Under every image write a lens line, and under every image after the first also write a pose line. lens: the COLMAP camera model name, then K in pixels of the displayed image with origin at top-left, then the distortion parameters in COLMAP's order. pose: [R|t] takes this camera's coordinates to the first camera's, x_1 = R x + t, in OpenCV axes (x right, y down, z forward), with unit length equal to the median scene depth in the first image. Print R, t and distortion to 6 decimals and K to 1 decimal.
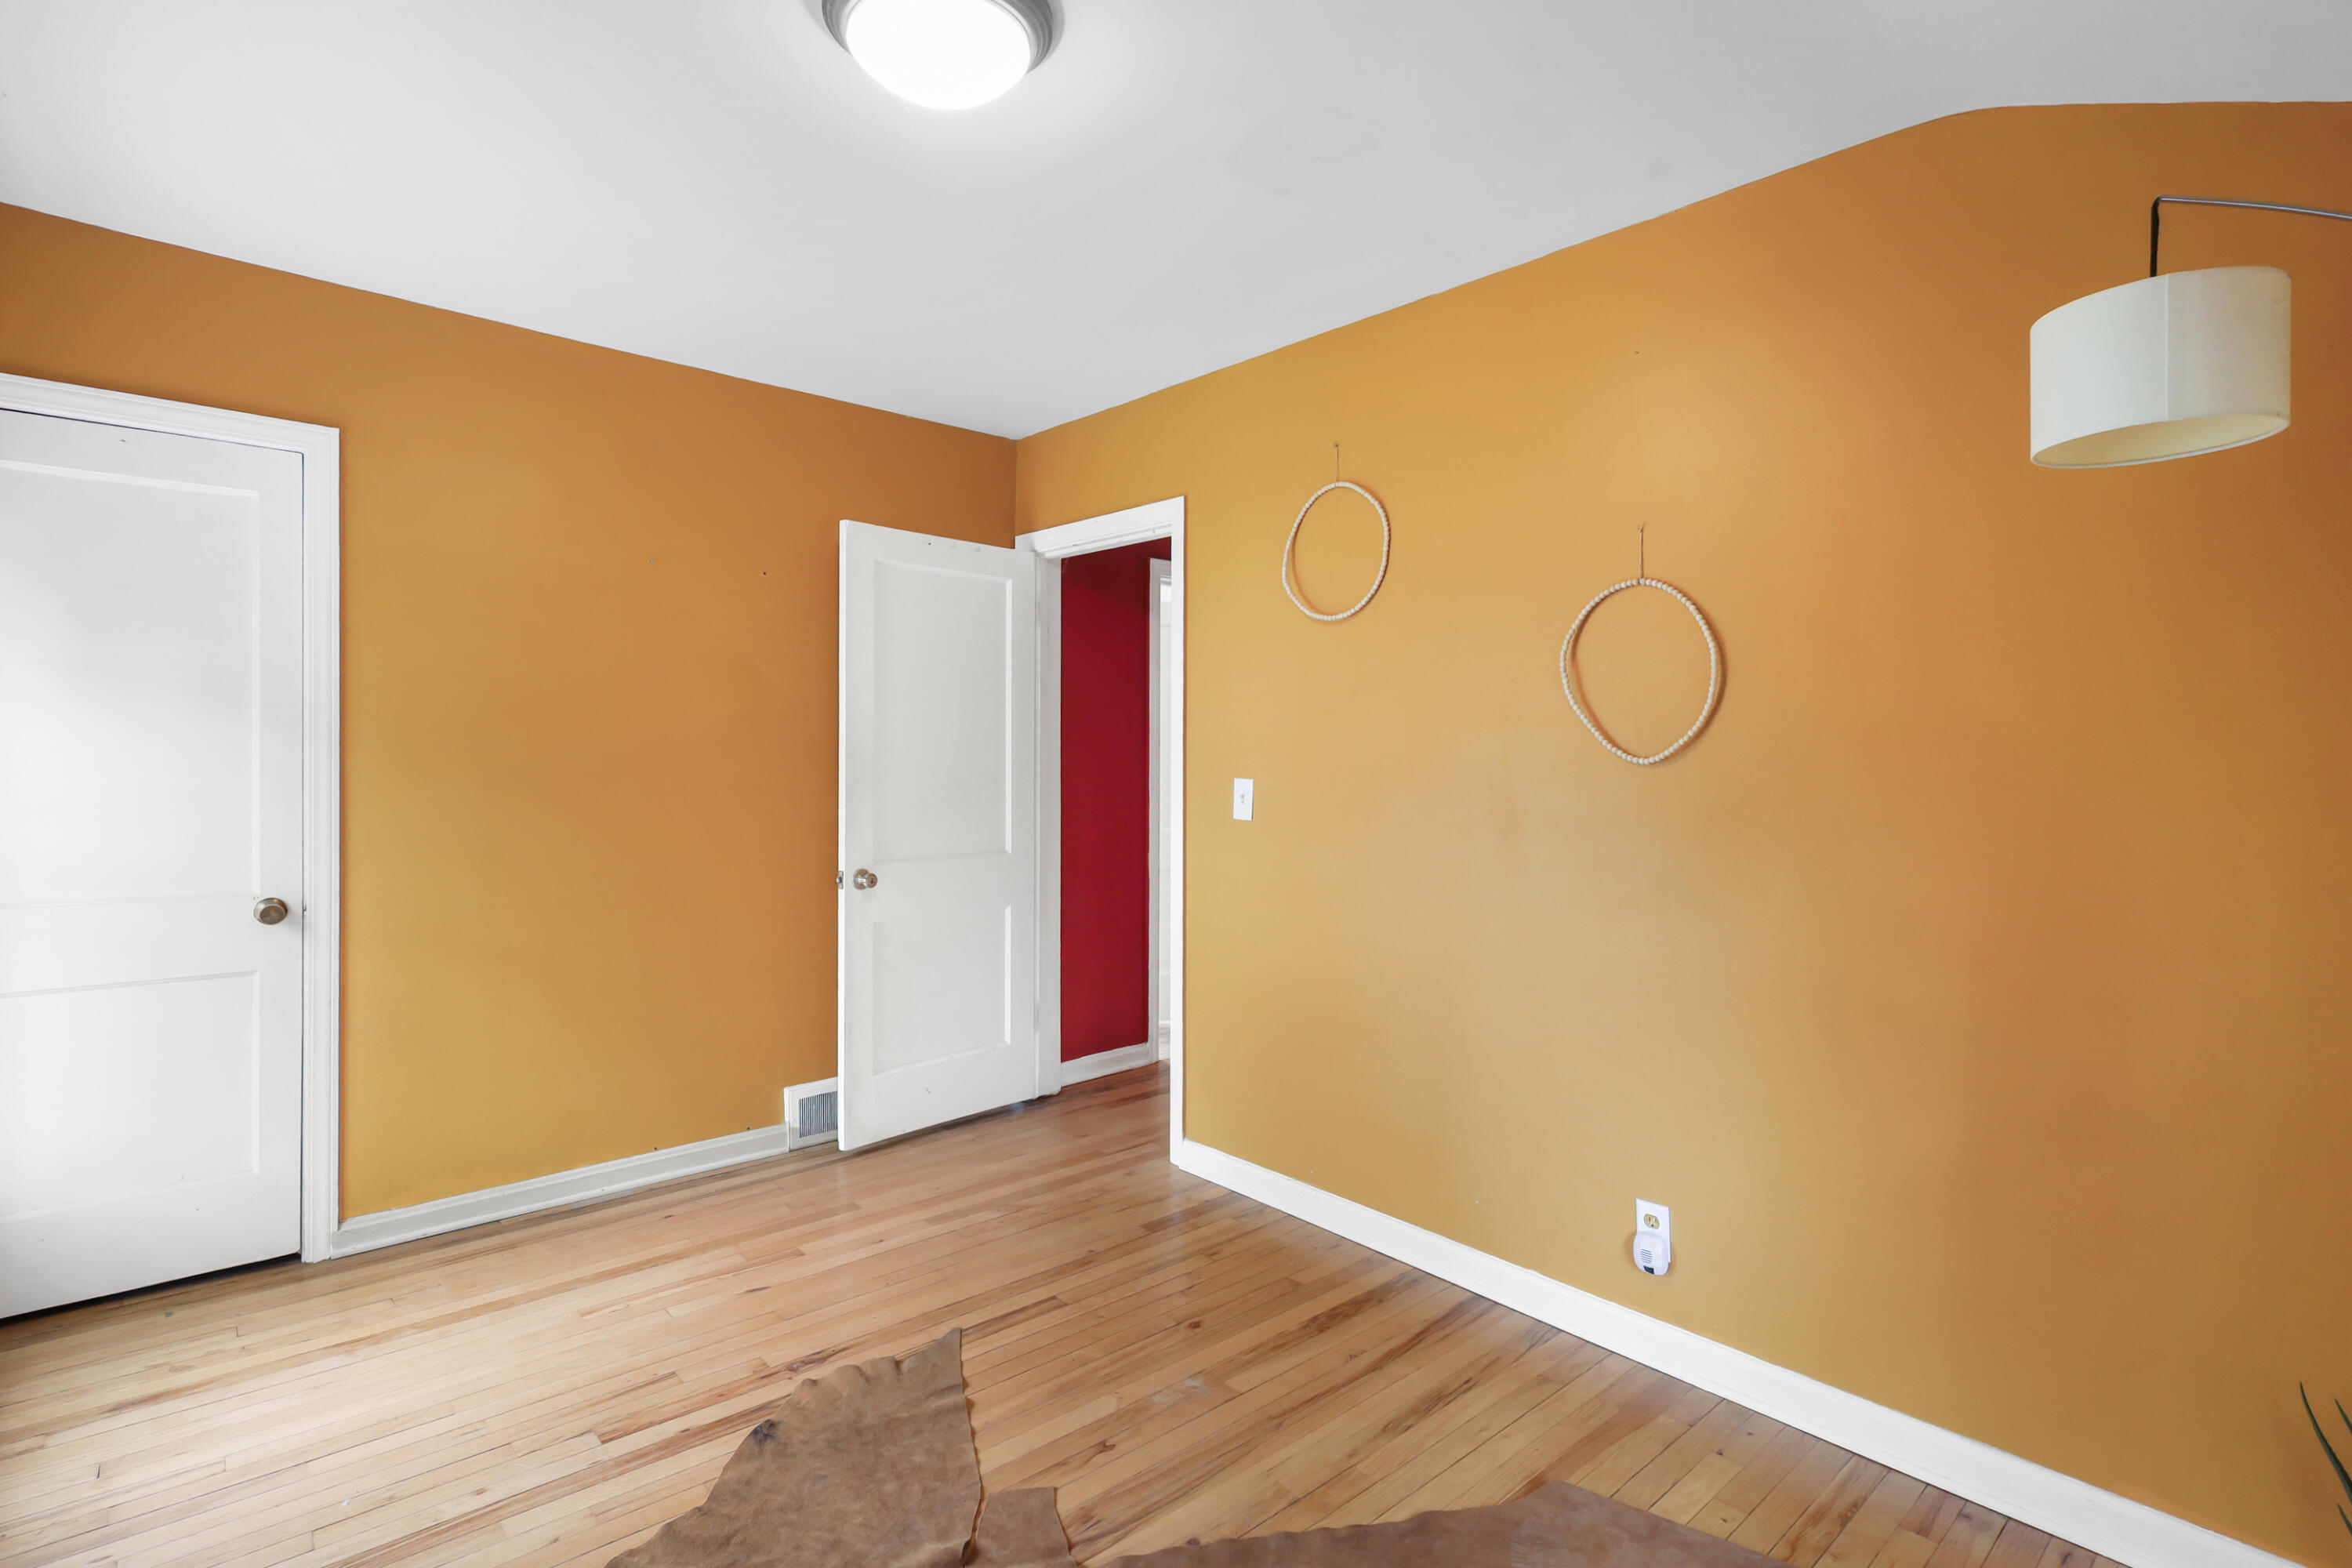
lens RADIAL K [[1098.5, 0, 1177.8], [0, 1098.5, 780.3], [0, 0, 1]] dist [0.001329, -0.000079]
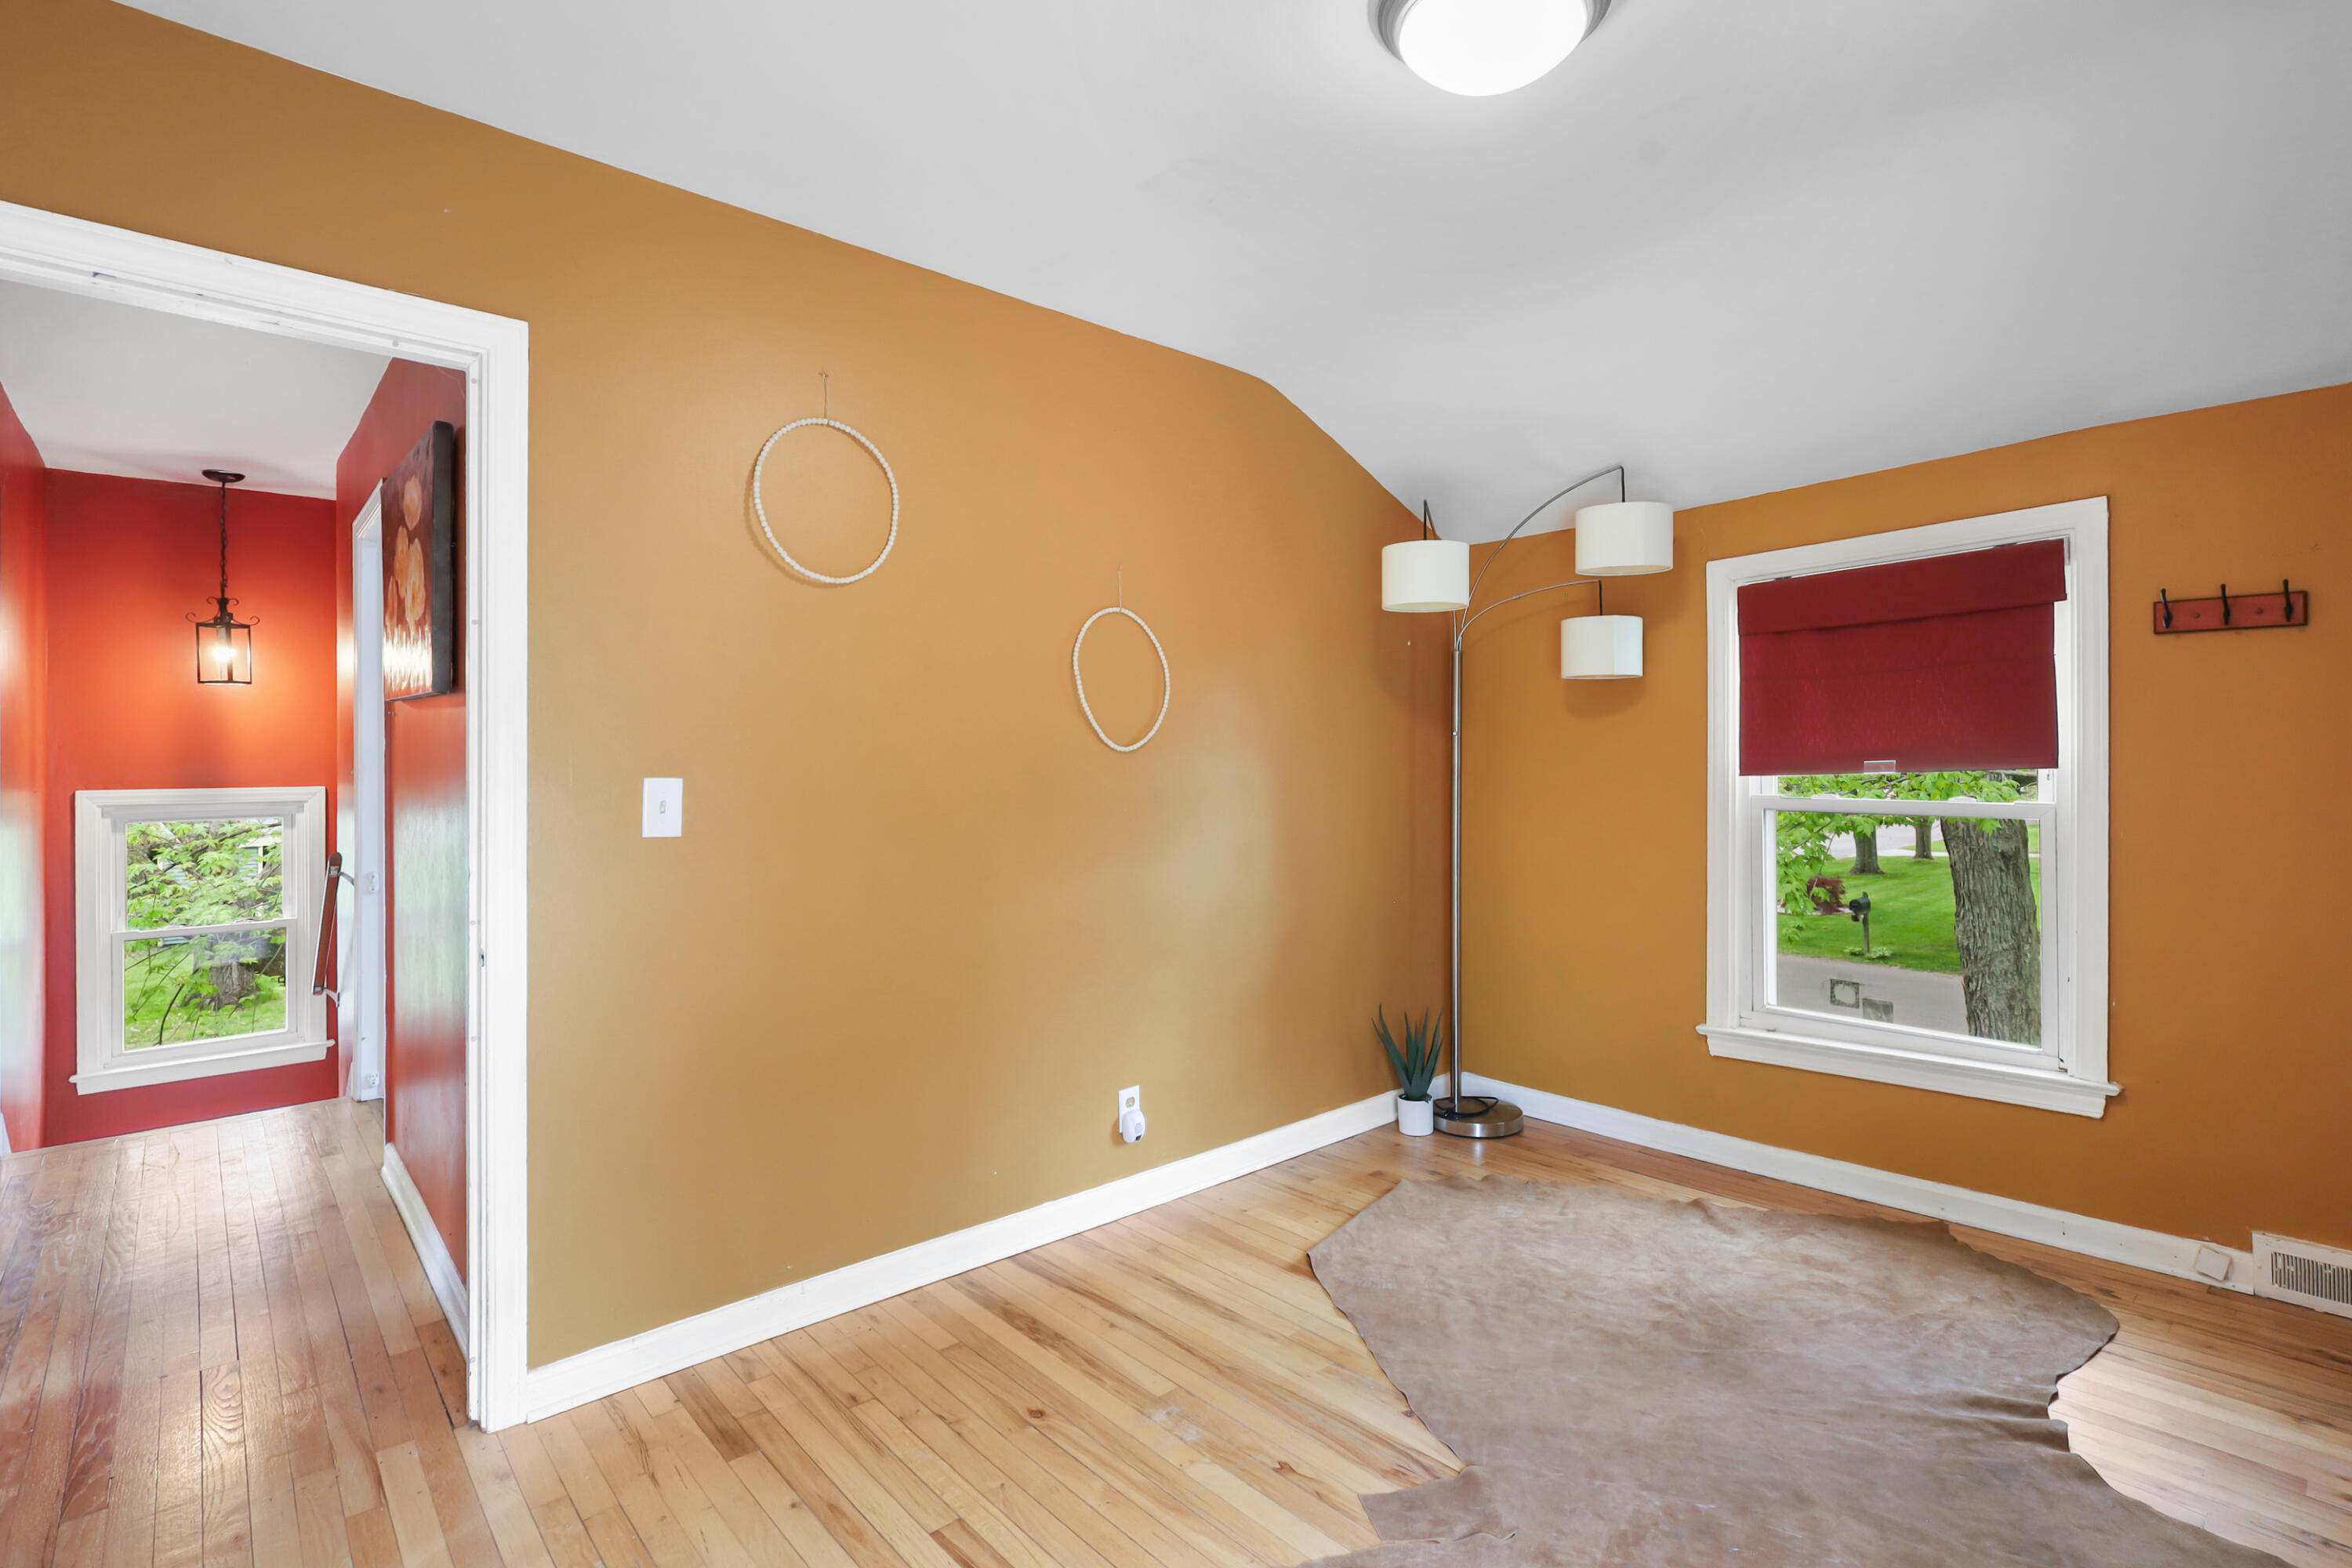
lens RADIAL K [[1098.5, 0, 1170.4], [0, 1098.5, 744.0], [0, 0, 1]] dist [0.001329, -0.000079]
pose [[0.021855, 0.008682, 0.999723, -0.893713], [0.021258, 0.999732, -0.009146, -0.013684], [-0.999535, 0.021452, 0.021665, 0.924580]]
